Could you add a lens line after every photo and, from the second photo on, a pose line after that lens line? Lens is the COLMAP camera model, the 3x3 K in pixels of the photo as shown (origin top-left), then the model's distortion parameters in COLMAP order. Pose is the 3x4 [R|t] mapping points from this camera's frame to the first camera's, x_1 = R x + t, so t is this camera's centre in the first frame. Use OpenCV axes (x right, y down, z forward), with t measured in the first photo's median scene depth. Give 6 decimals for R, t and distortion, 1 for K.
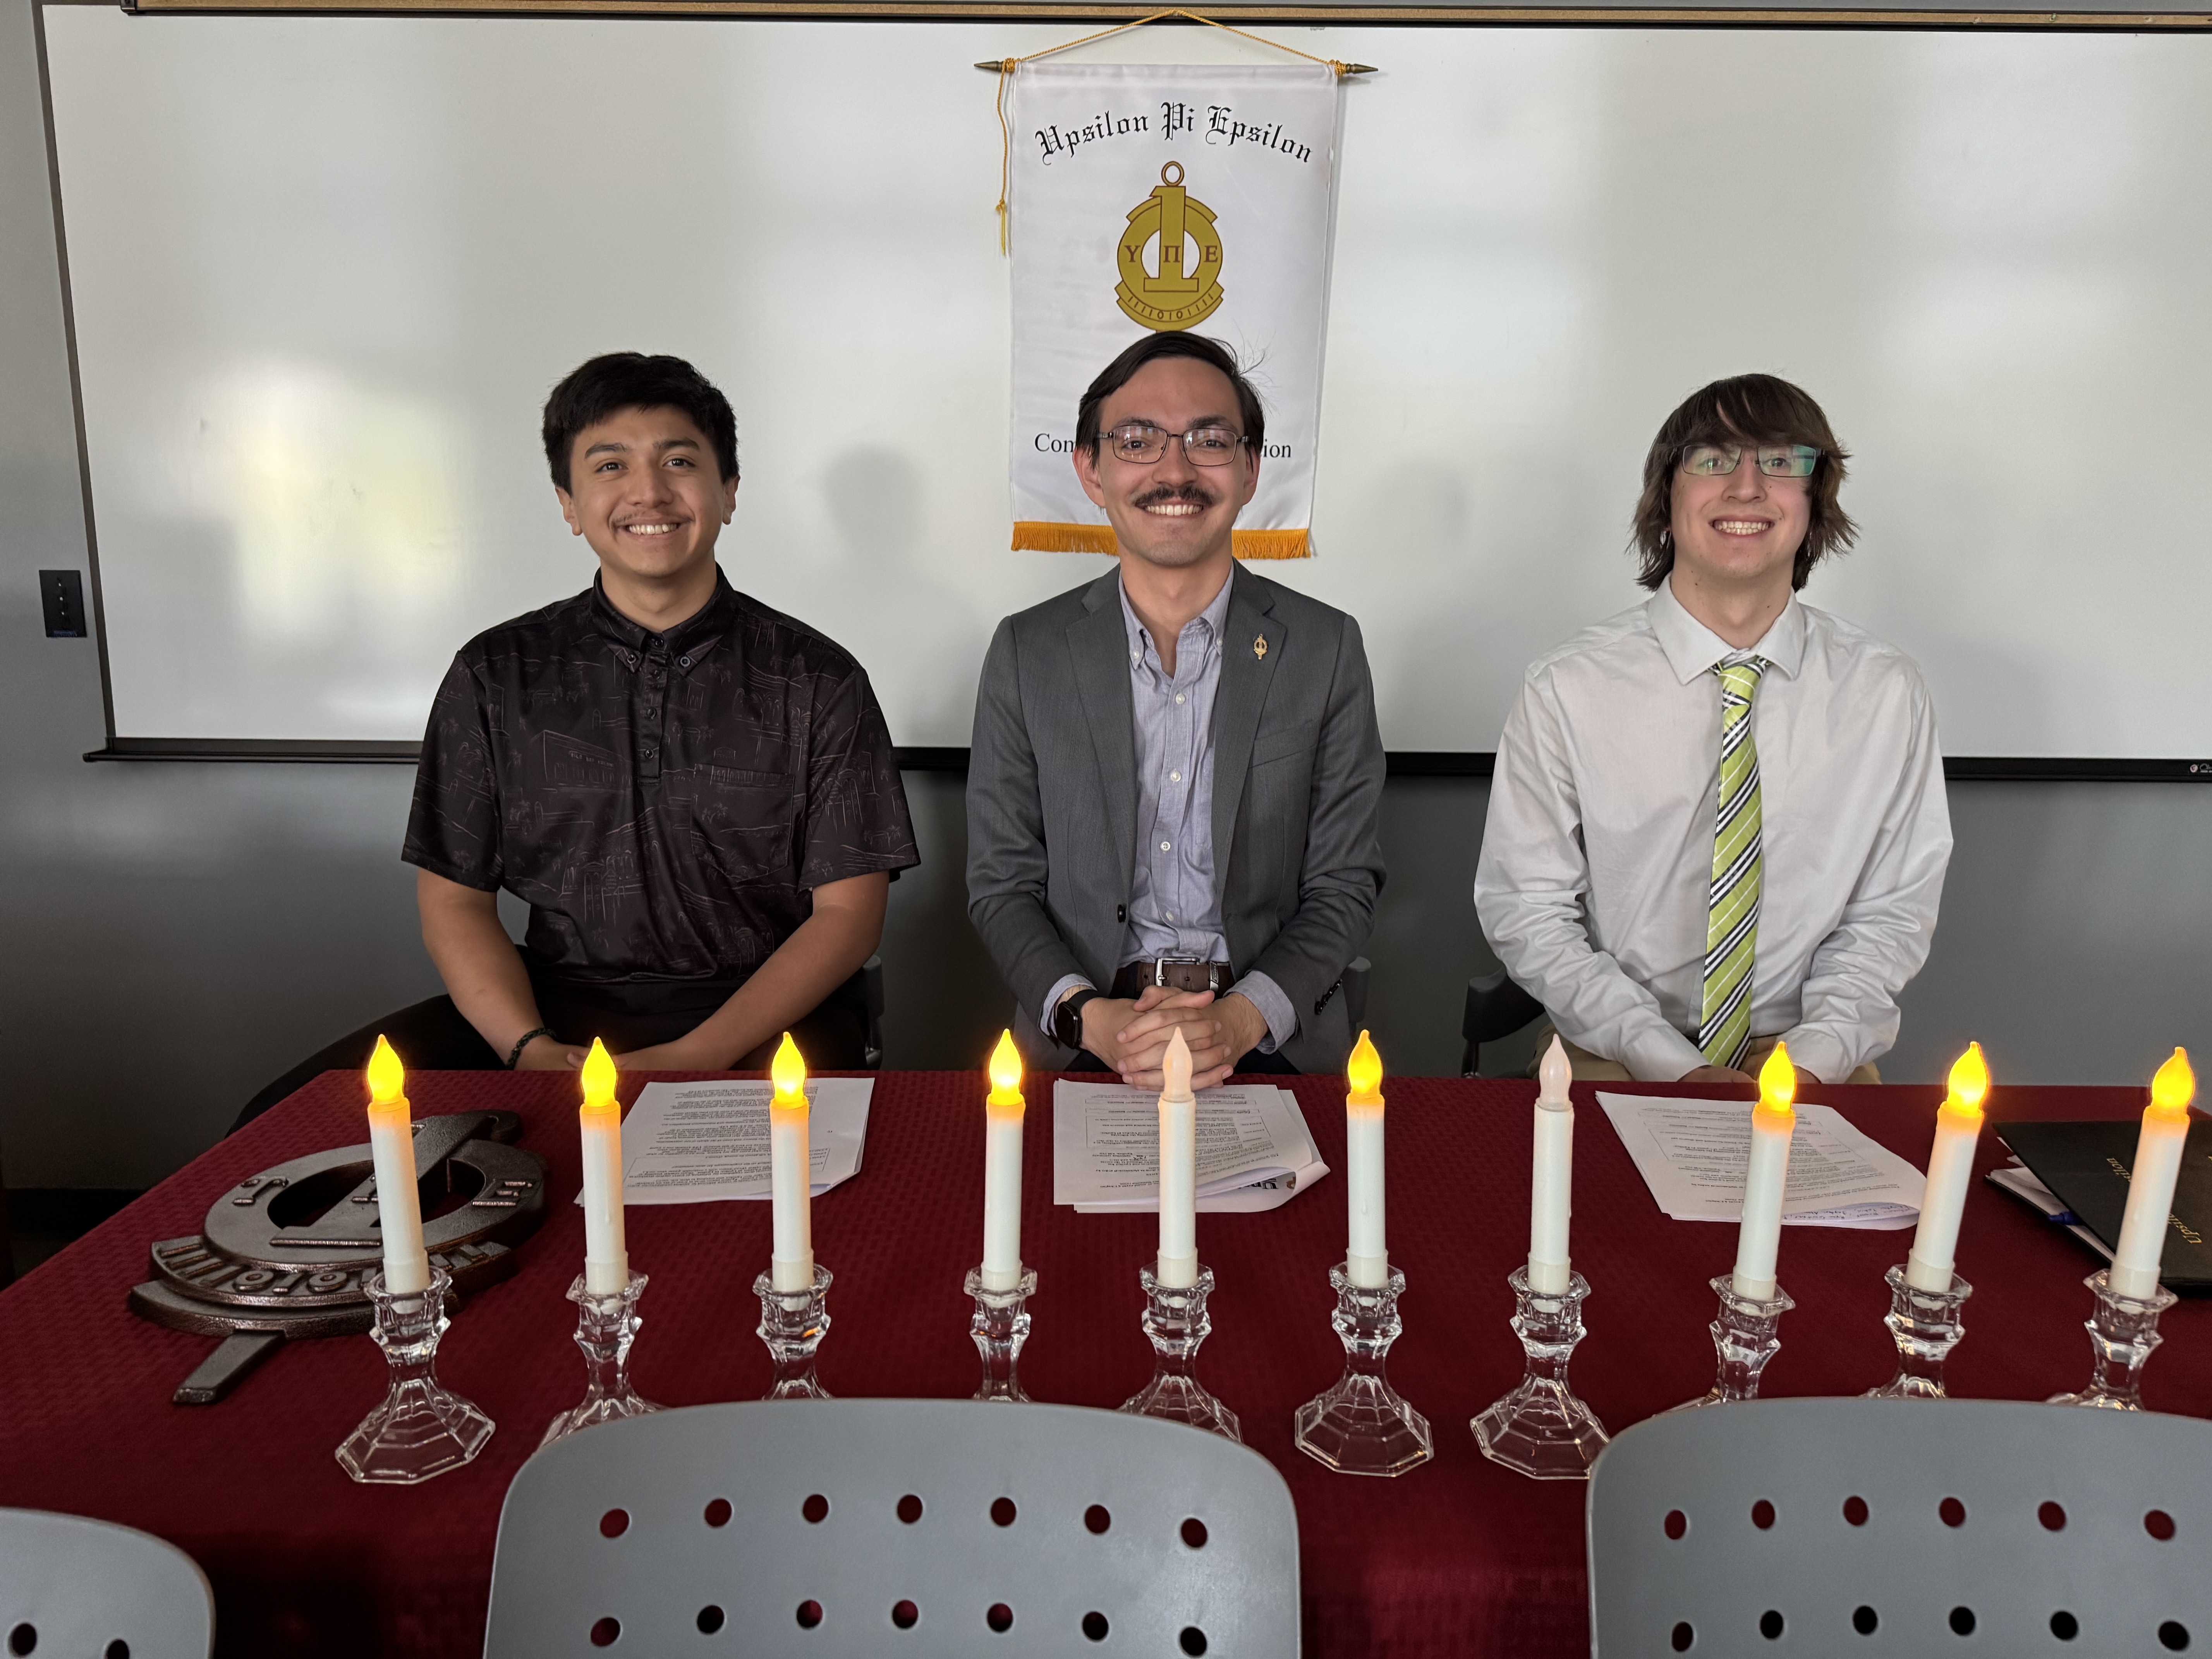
lens RADIAL K [[1562.4, 0, 1100.2], [0, 1562.4, 853.8], [0, 0, 1]] dist [-0.002901, -0.009864]
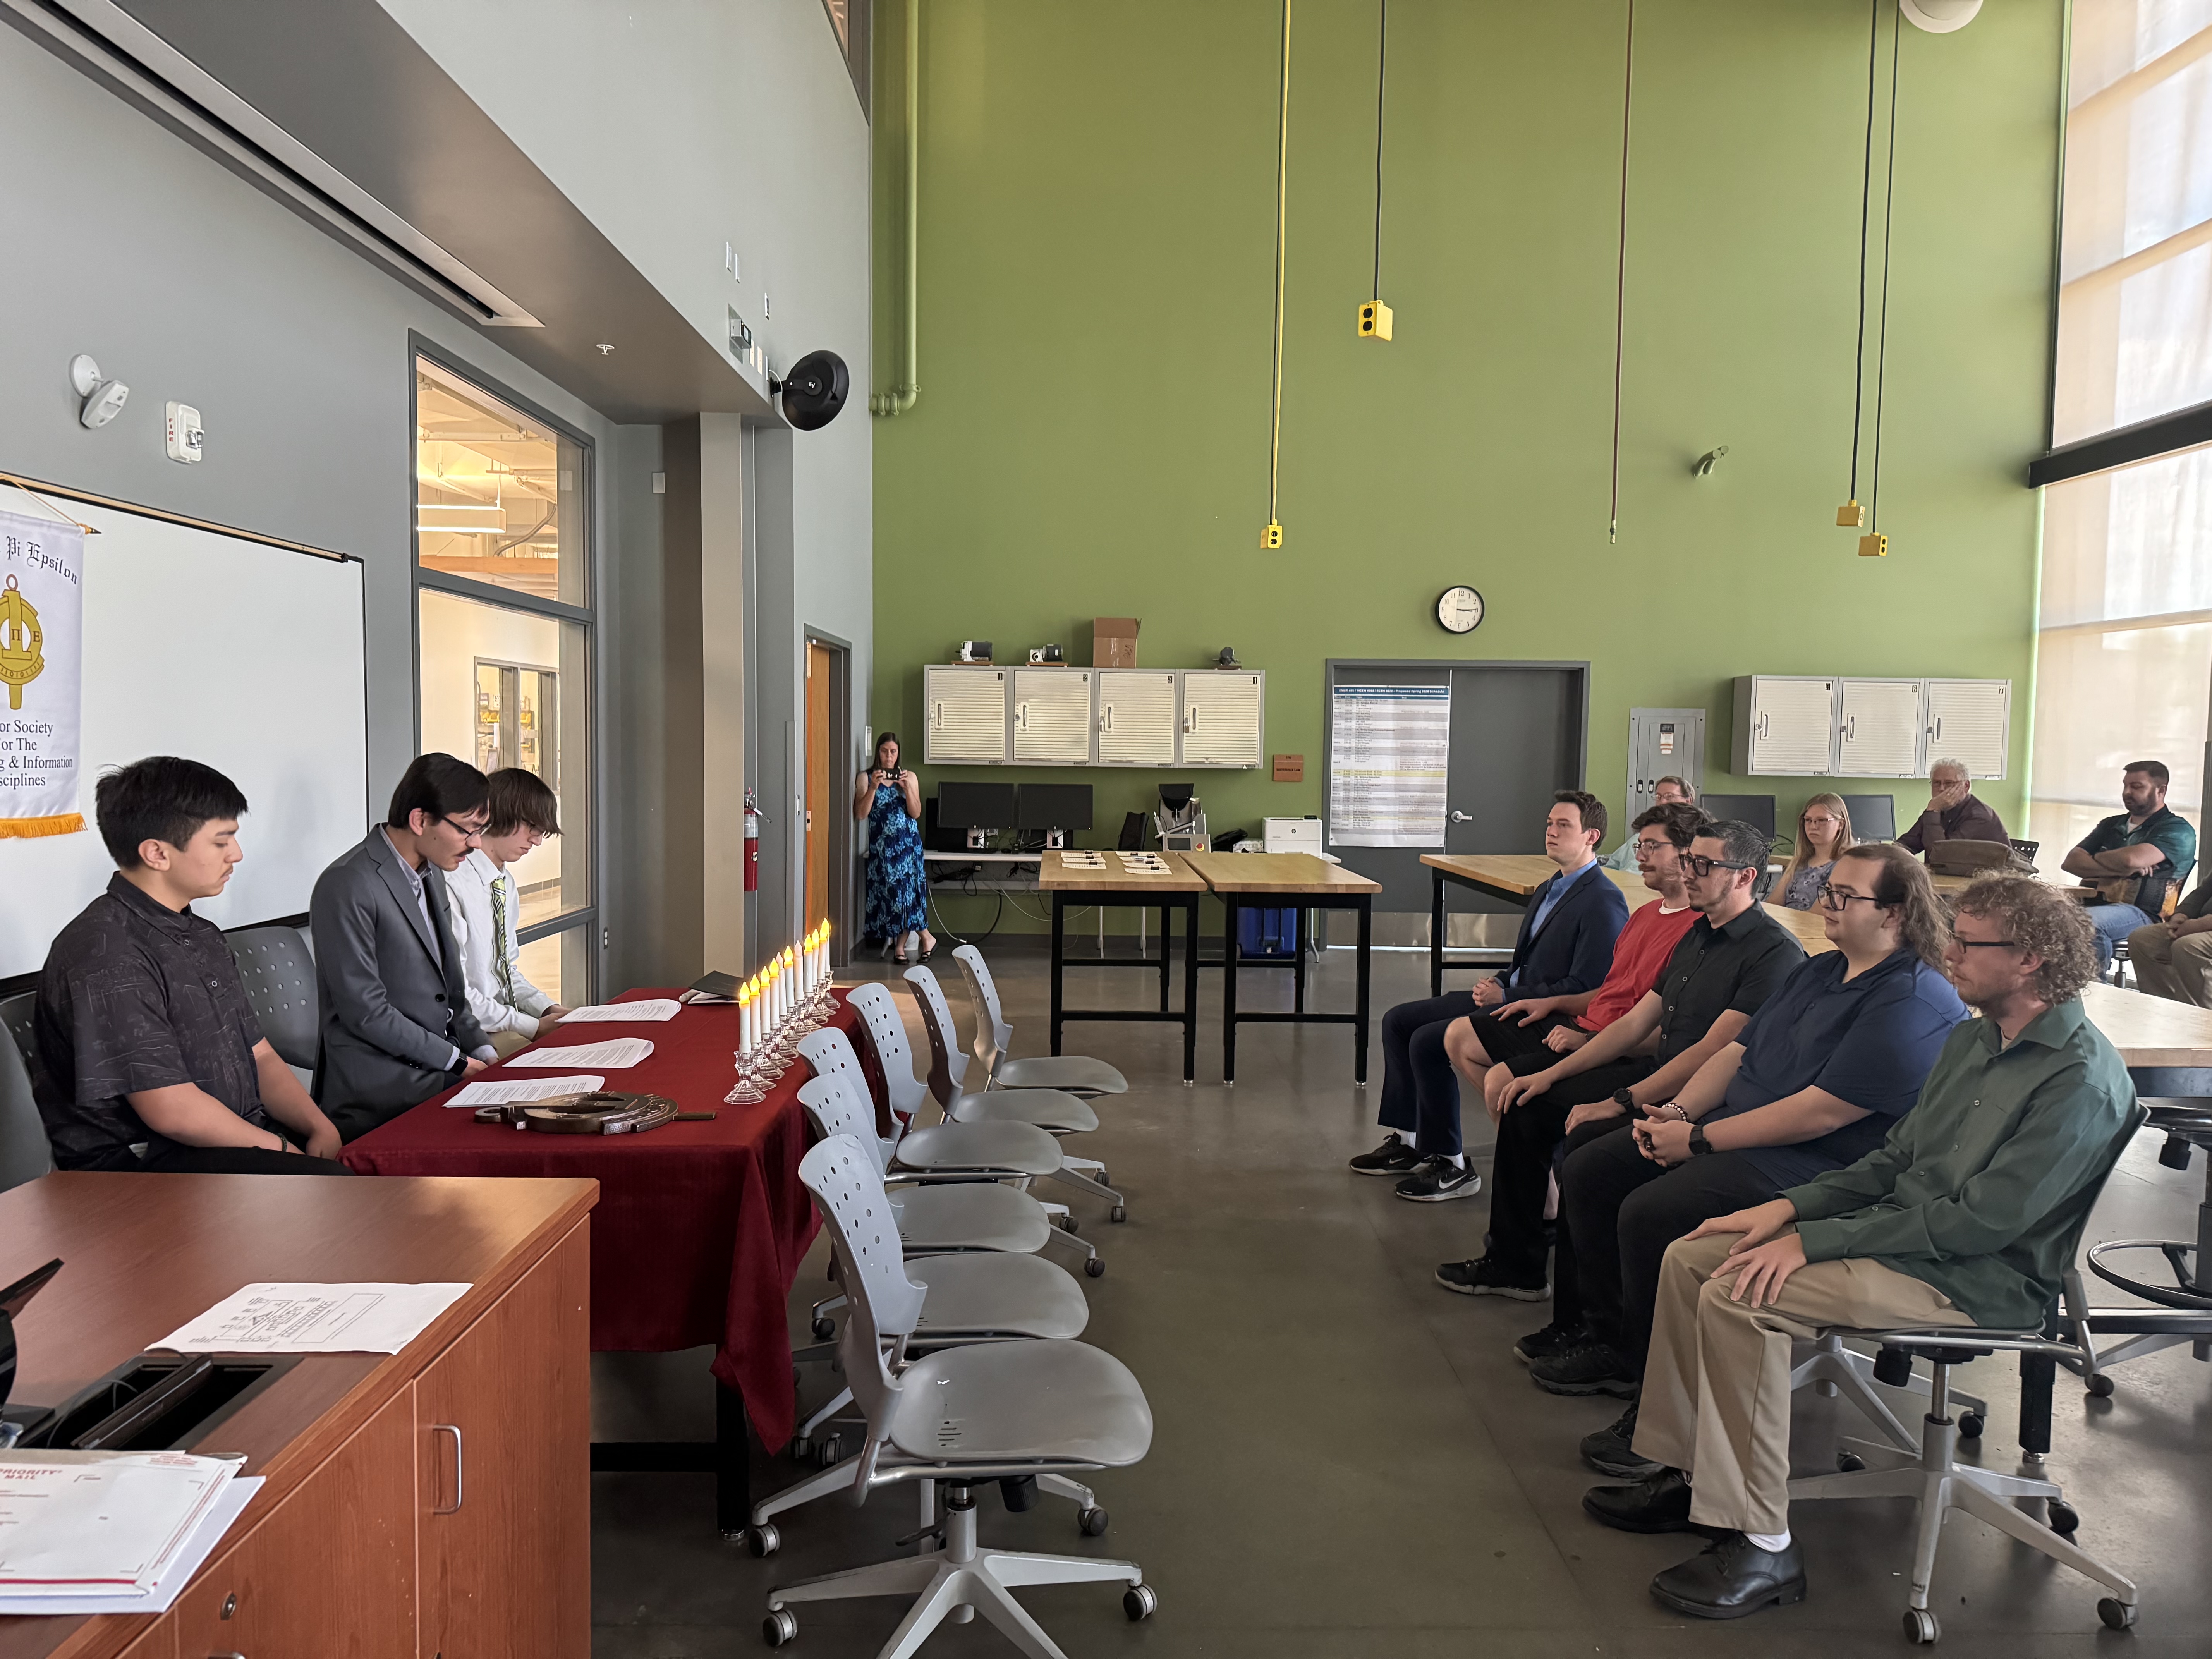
lens RADIAL K [[1562.4, 0, 1108.3], [0, 1562.4, 829.3], [0, 0, 1]] dist [-0.002901, -0.009864]
pose [[-0.009756, -0.075781, 0.997077, -1.469563], [0.152758, 0.985308, 0.076381, -0.159018], [-0.988216, 0.153056, 0.001964, 0.001831]]
